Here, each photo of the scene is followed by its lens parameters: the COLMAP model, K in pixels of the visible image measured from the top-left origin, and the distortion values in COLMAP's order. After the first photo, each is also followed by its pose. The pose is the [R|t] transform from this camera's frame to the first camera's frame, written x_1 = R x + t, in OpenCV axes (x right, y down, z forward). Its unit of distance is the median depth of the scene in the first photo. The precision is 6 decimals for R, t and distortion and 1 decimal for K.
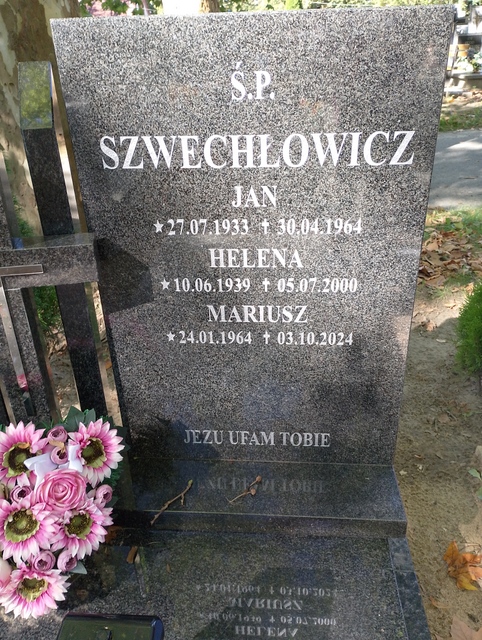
lens RADIAL K [[528.2, 0, 241.9], [0, 528.2, 320.0], [0, 0, 1]] dist [0.064728, -0.069939]
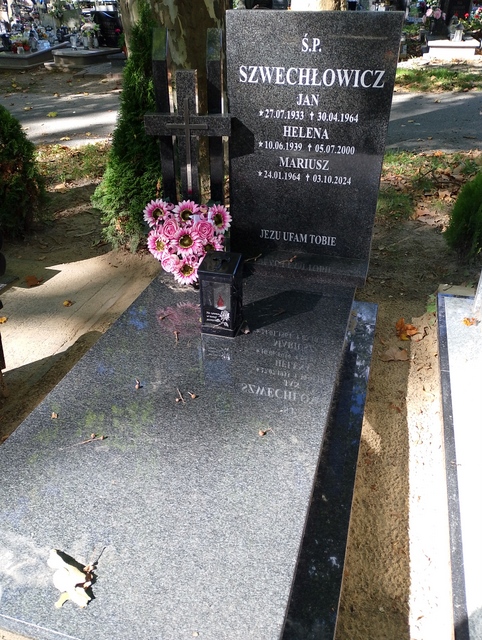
lens RADIAL K [[528.2, 0, 241.9], [0, 528.2, 320.0], [0, 0, 1]] dist [0.064728, -0.069939]
pose [[0.979560, 0.131261, -0.152424, 0.201063], [-0.120206, 0.989549, 0.079647, 0.486324], [0.161286, -0.059697, 0.985101, -1.156633]]
